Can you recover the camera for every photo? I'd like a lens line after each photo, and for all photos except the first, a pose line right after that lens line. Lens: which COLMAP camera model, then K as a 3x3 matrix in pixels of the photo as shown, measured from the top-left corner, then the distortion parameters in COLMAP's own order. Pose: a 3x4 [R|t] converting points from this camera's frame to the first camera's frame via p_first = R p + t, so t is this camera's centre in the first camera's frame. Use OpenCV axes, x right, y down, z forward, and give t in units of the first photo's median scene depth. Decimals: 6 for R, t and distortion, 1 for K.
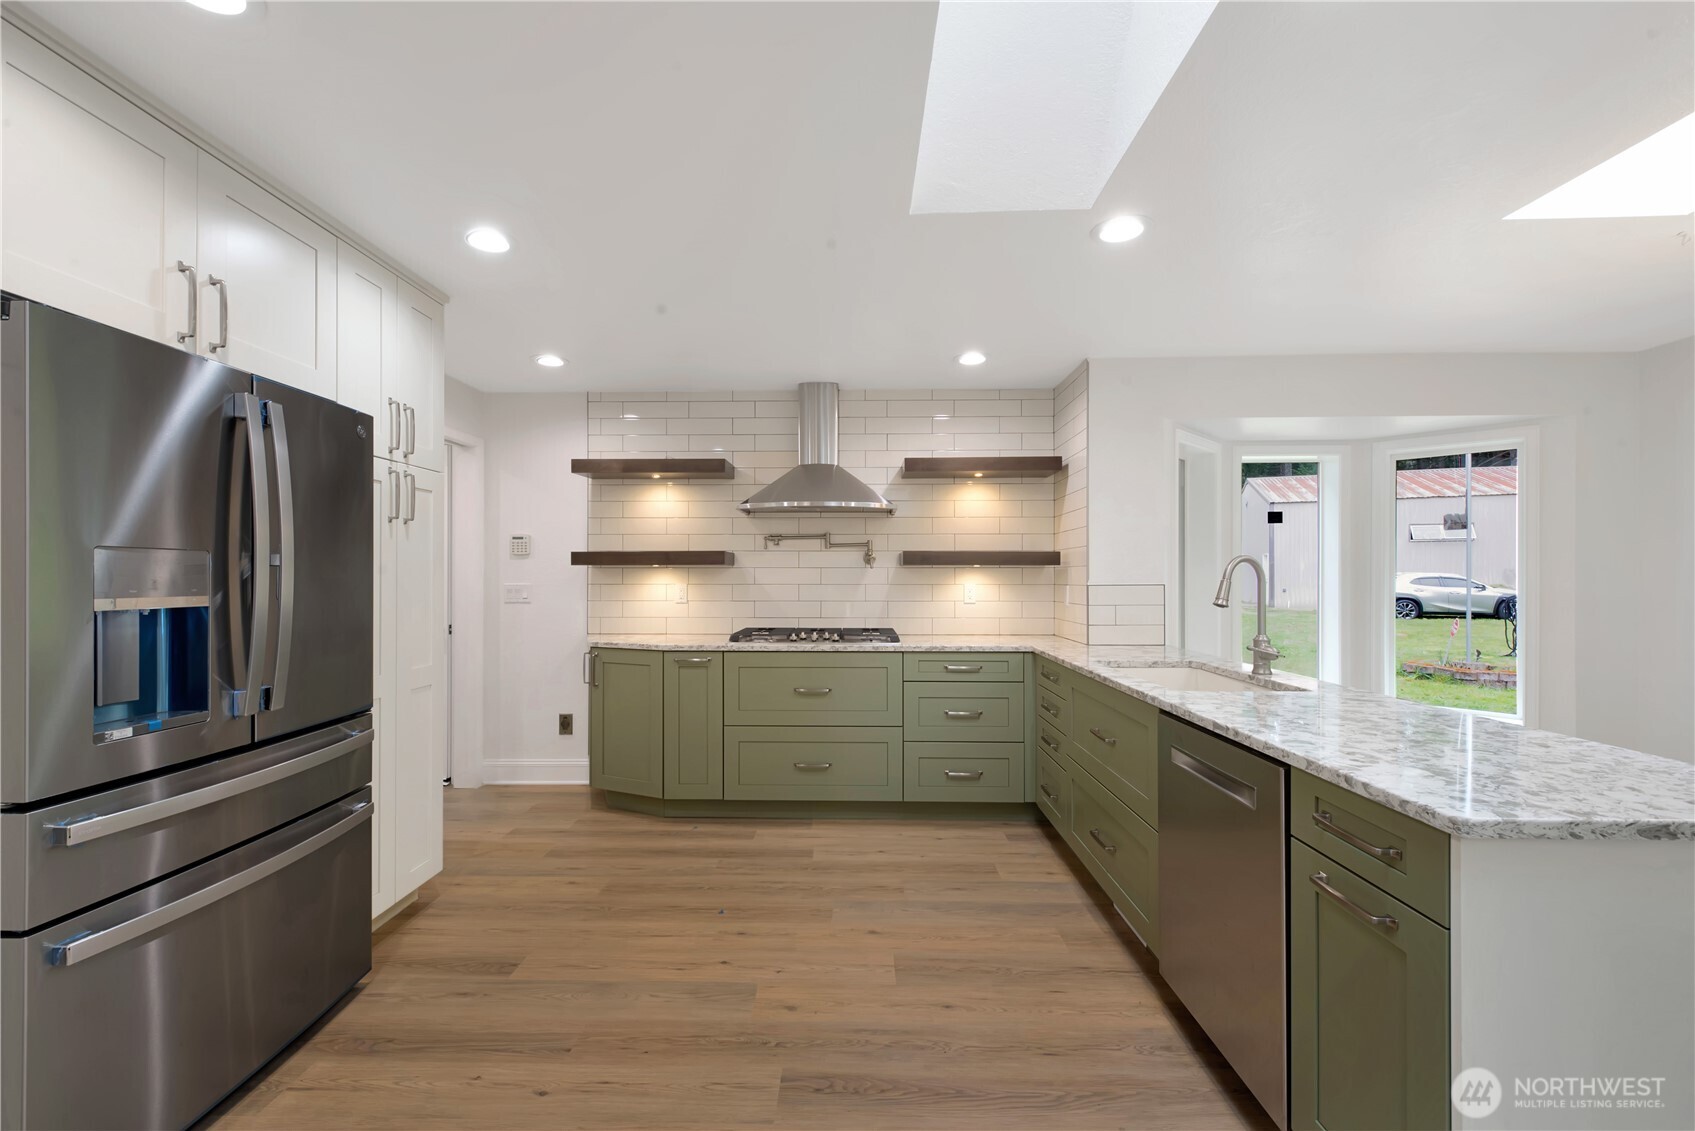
lens RADIAL K [[699.5, 0, 842.1], [0, 699.5, 572.7], [0, 0, 1]] dist [0.008702, -0.000050]
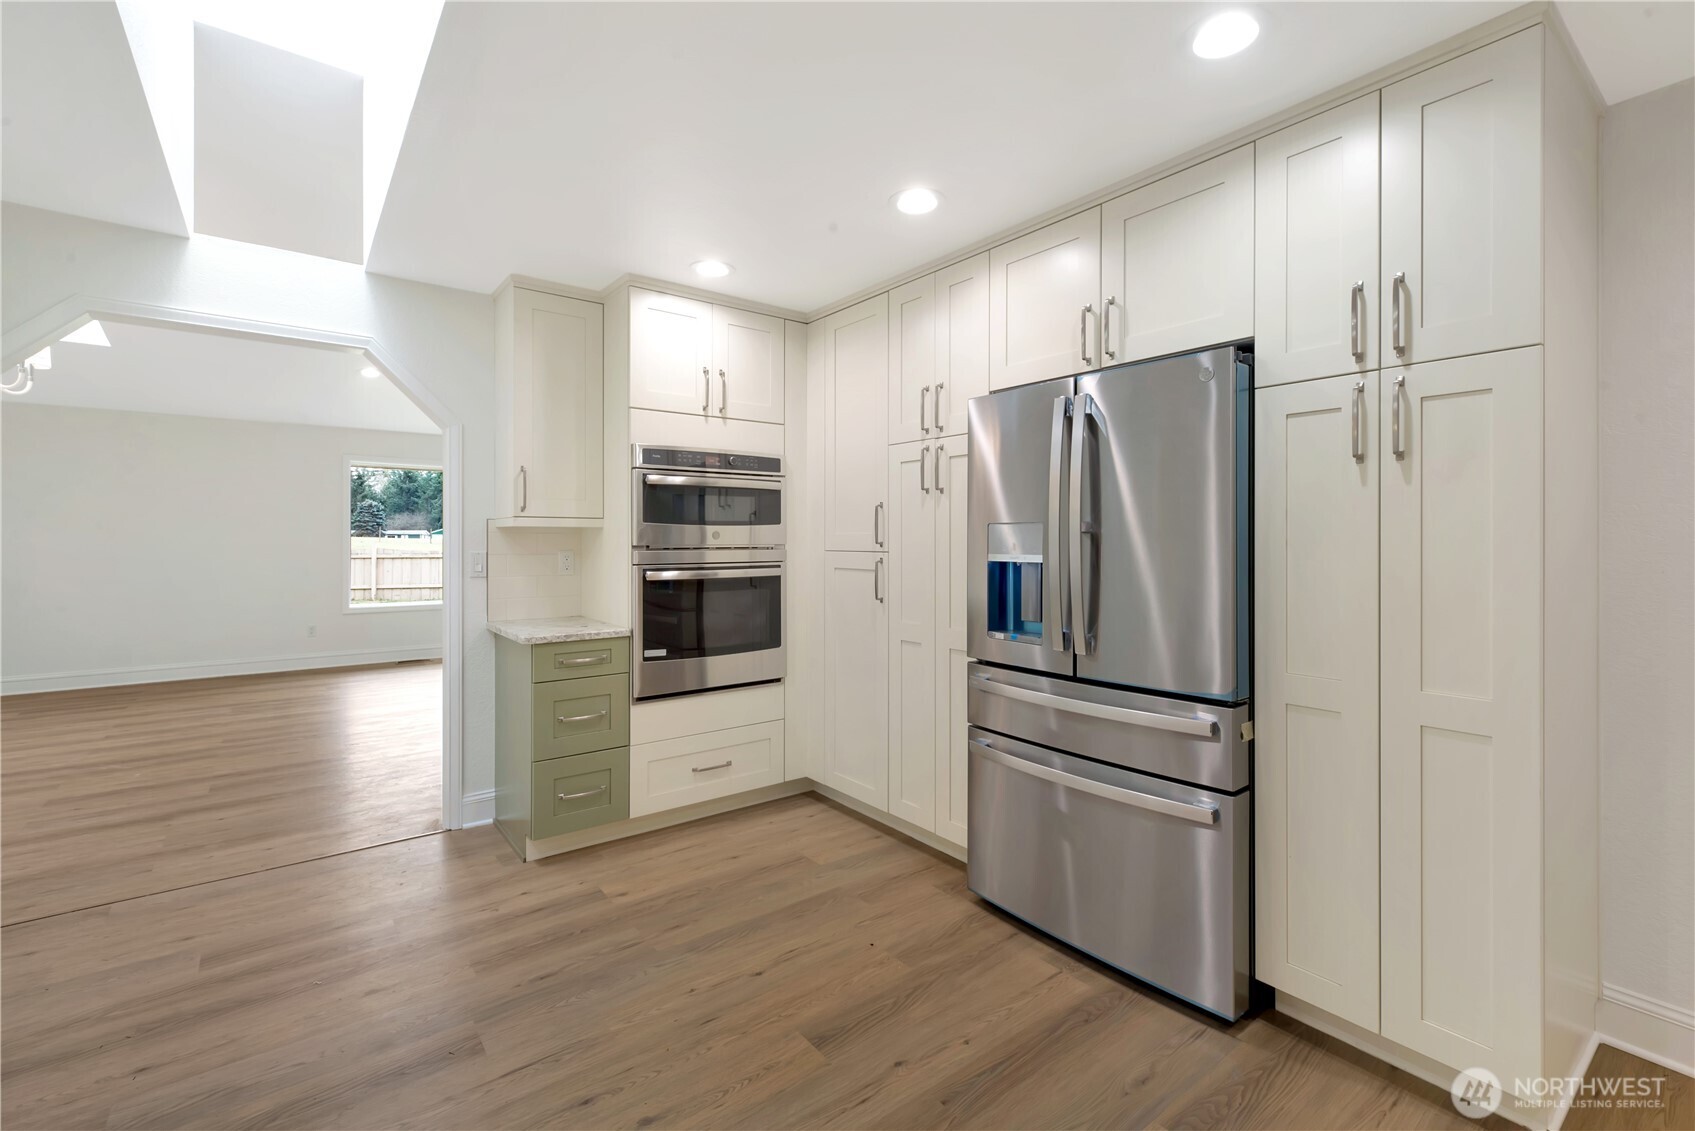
lens RADIAL K [[752.3, 0, 847.0], [0, 752.3, 524.8], [0, 0, 1]] dist [-0.001087, -0.000345]
pose [[-0.787013, -0.013267, -0.616794, 0.122491], [-0.003298, 0.999845, -0.017298, 0.000584], [0.616927, -0.011580, -0.786935, 0.750924]]
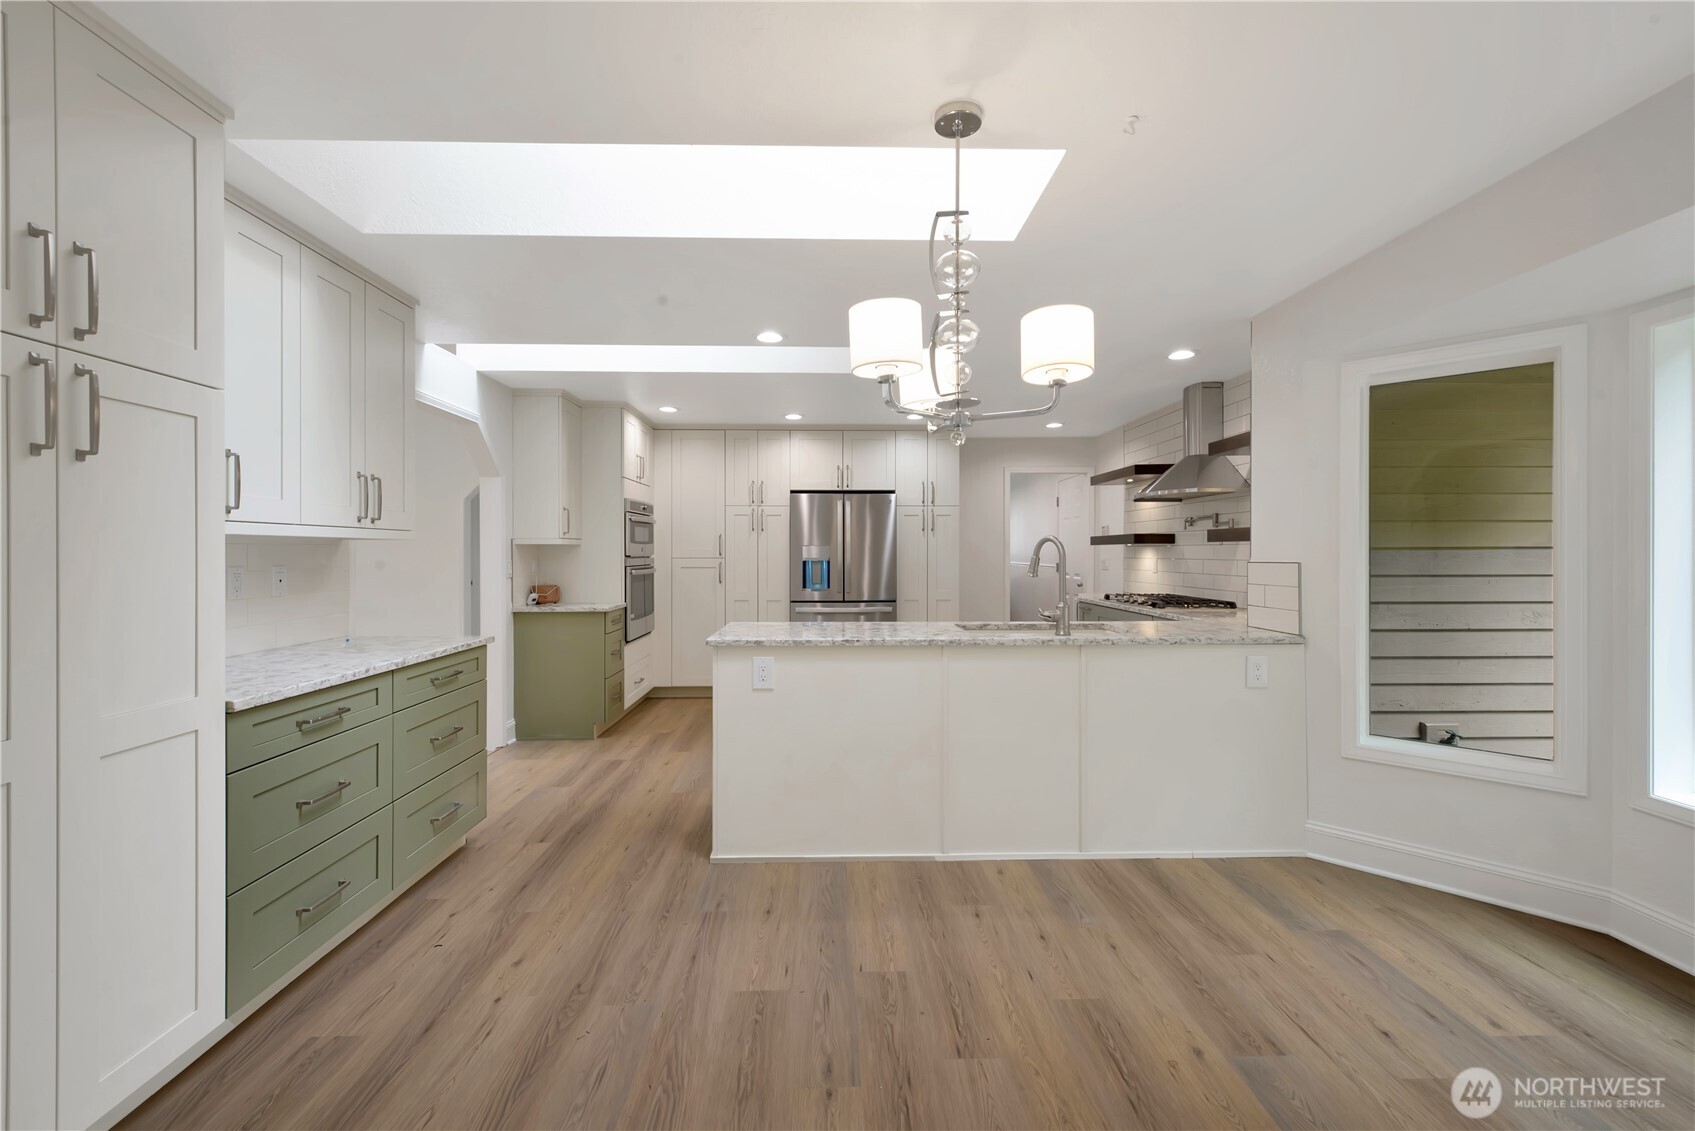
lens RADIAL K [[699.5, 0, 844.4], [0, 699.5, 556.3], [0, 0, 1]] dist [0.008702, -0.000050]
pose [[0.057797, 0.005019, -0.998316, 1.090928], [0.000867, 0.999987, 0.005077, 0.004652], [0.998328, -0.001159, 0.057792, 0.347513]]
